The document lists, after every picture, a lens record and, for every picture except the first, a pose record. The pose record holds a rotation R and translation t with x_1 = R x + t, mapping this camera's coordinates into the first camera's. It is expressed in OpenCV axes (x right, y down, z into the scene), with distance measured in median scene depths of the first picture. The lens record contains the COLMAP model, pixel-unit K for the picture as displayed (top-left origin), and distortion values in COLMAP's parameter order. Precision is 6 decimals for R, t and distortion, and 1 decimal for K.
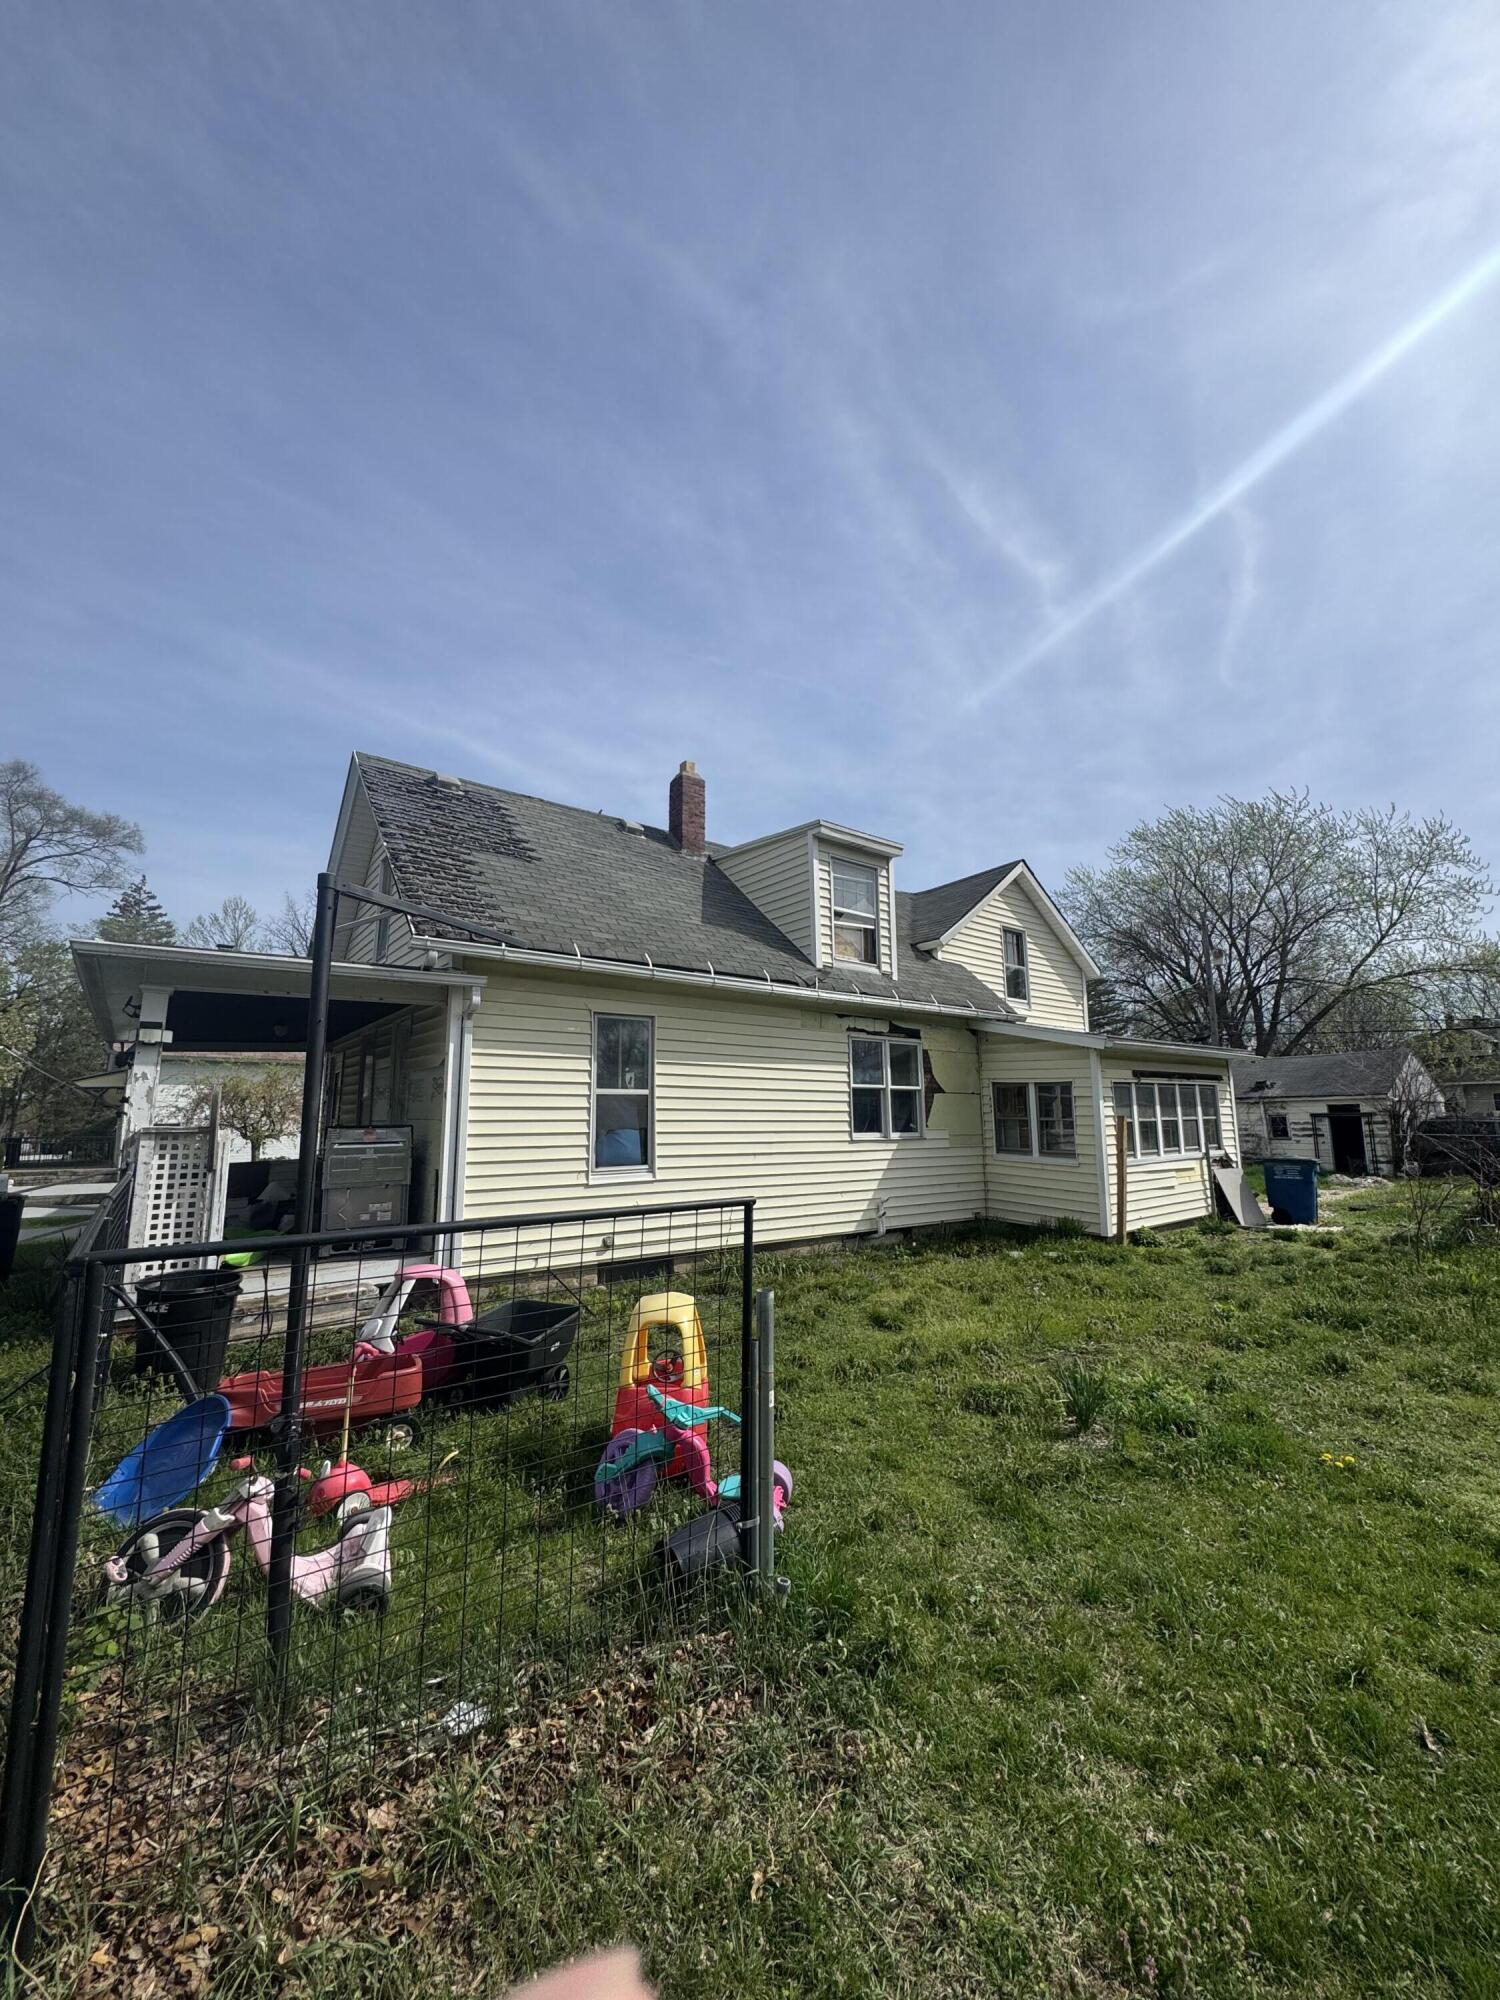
lens RADIAL K [[798.6, 0, 755.2], [0, 798.6, 997.6], [0, 0, 1]] dist [-0.001081, -0.000338]
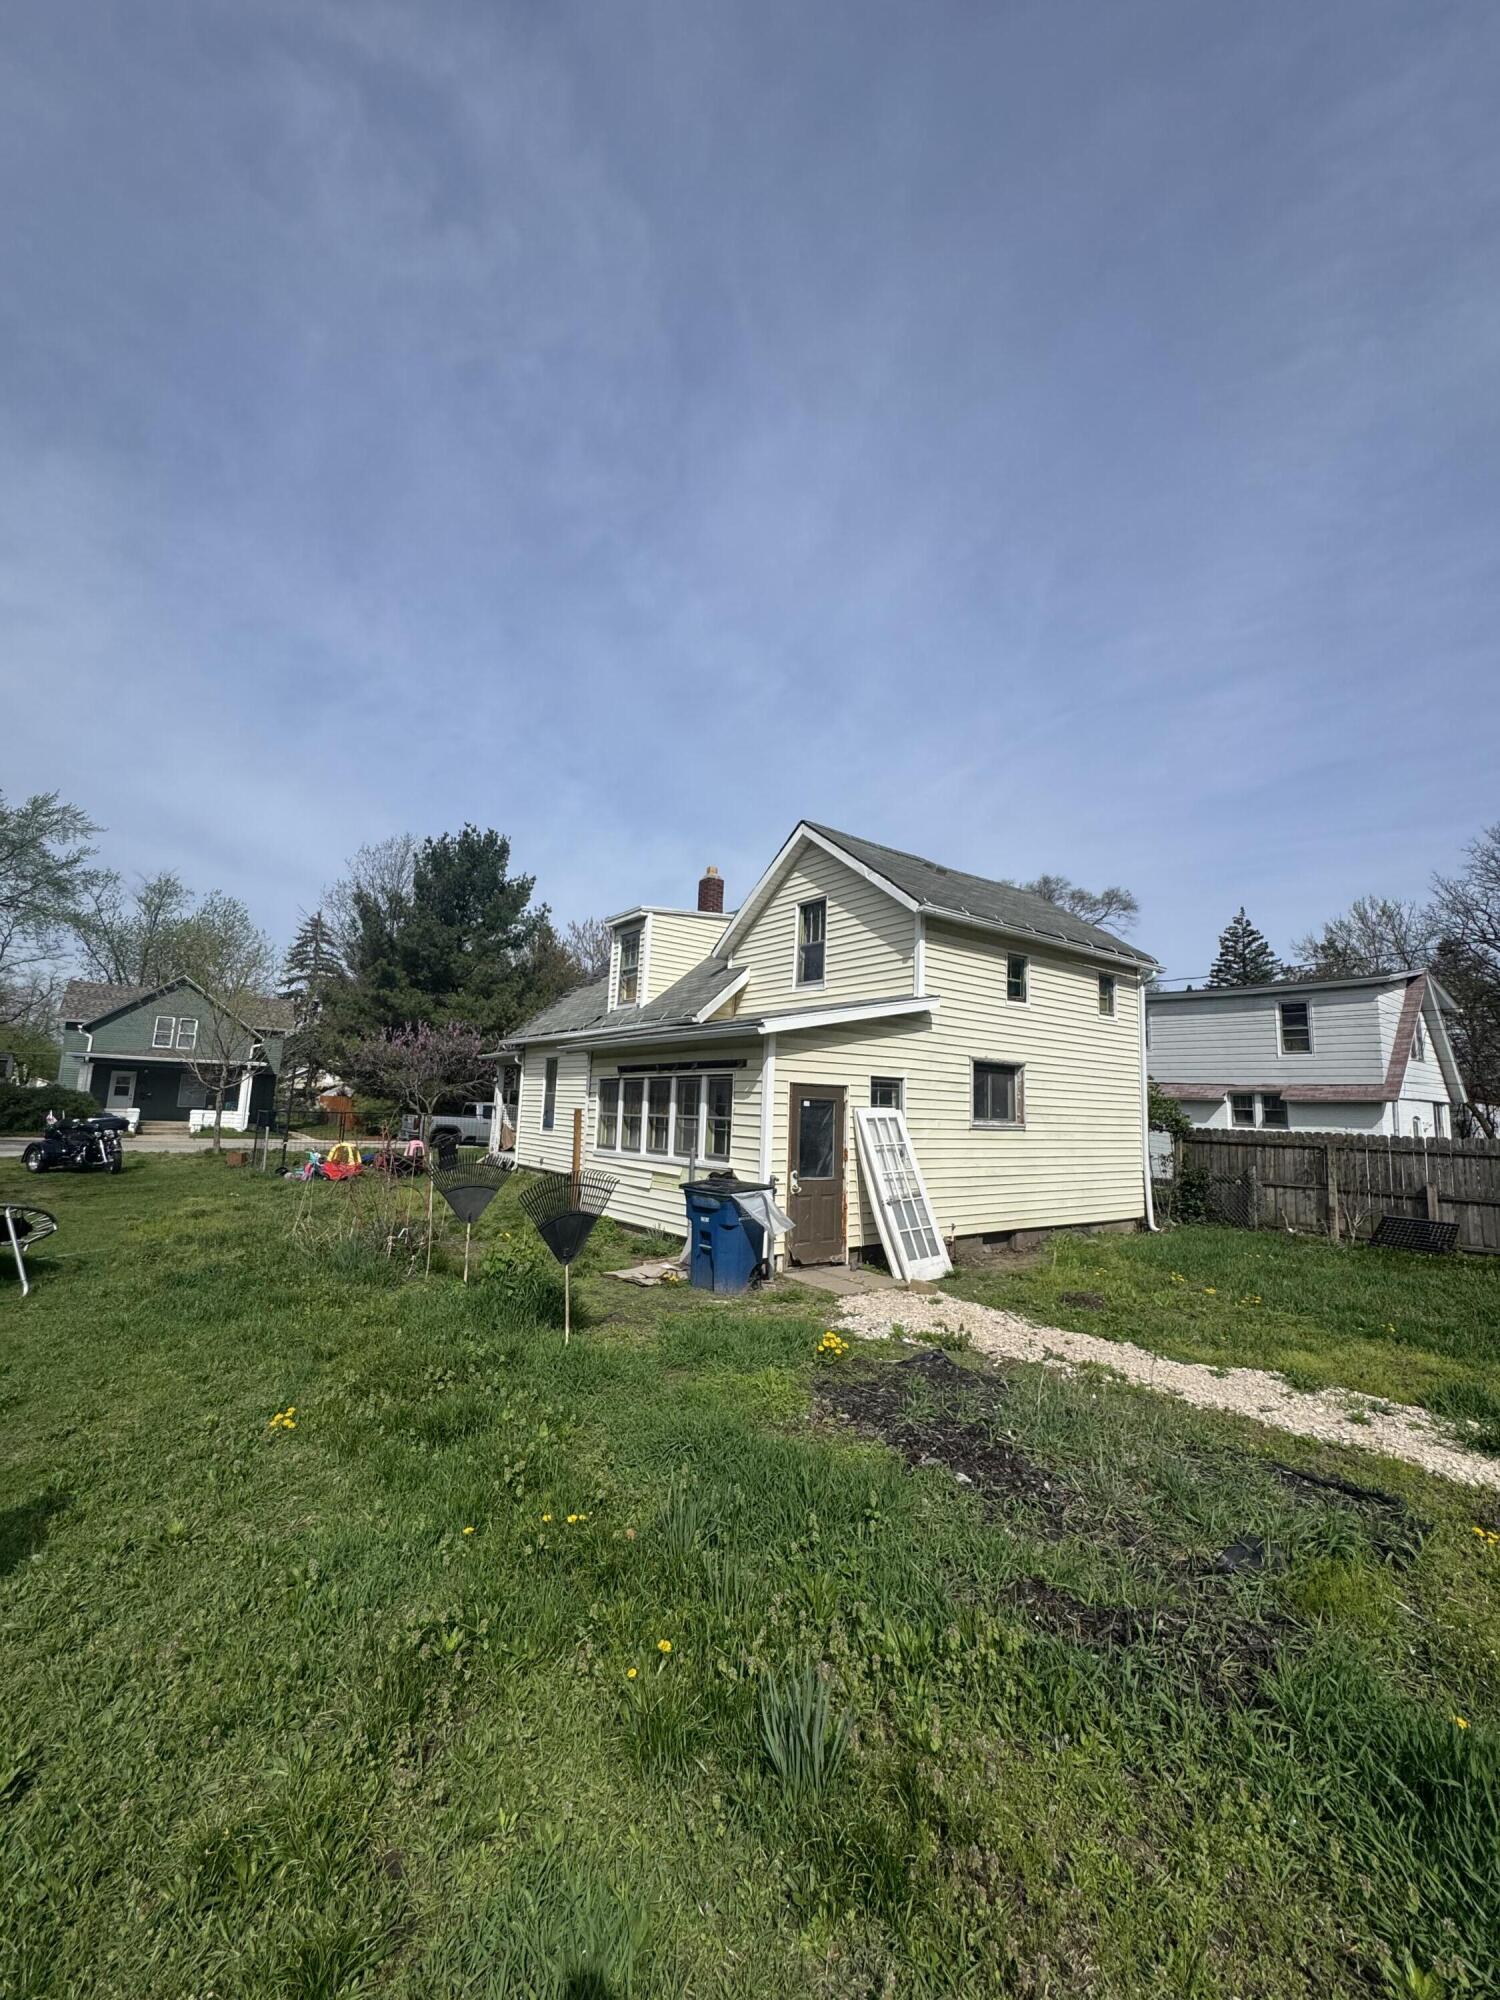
lens RADIAL K [[798.6, 0, 755.2], [0, 798.6, 997.6], [0, 0, 1]] dist [-0.001081, -0.000338]
pose [[-0.004128, -0.131799, -0.991268, 1.331888], [0.122775, 0.983710, -0.131305, 0.142091], [0.992426, -0.122244, 0.012121, 1.037451]]
